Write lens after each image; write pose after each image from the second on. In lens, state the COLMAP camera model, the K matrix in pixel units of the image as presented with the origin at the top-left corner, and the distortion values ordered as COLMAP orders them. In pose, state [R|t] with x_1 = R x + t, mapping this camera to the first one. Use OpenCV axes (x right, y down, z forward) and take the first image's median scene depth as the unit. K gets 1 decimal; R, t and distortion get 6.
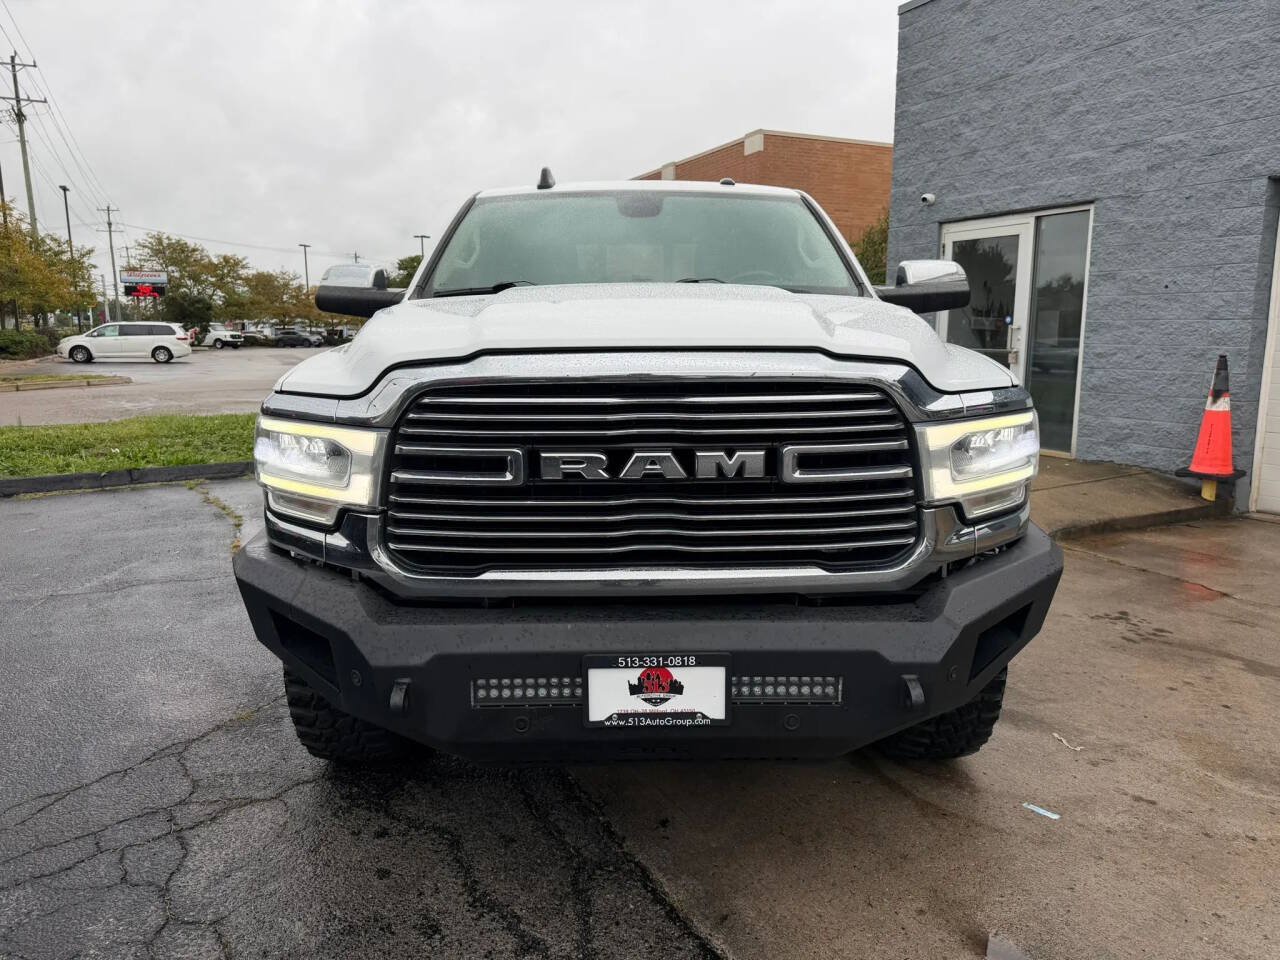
lens RADIAL K [[900.0, 0, 646.9], [0, 900.0, 478.1], [0, 0, 1]] dist [0.035643, -0.041831]
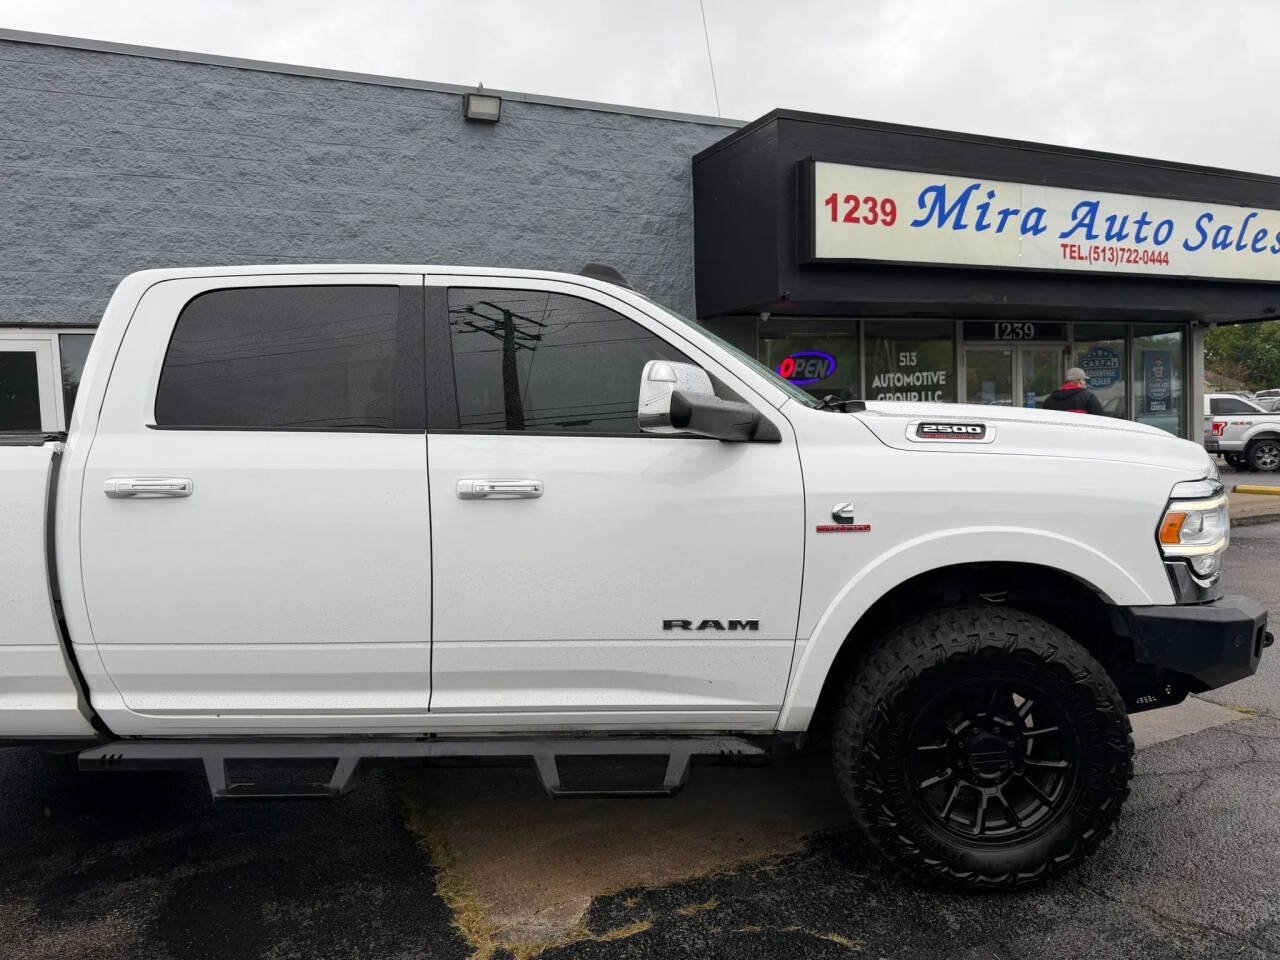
lens RADIAL K [[900.0, 0, 646.9], [0, 900.0, 478.1], [0, 0, 1]] dist [0.035643, -0.041831]
pose [[0.036955, -0.054713, 0.997818, -0.541020], [0.199102, 0.978884, 0.046301, -0.098582], [-0.979282, 0.196956, 0.047069, 0.534986]]
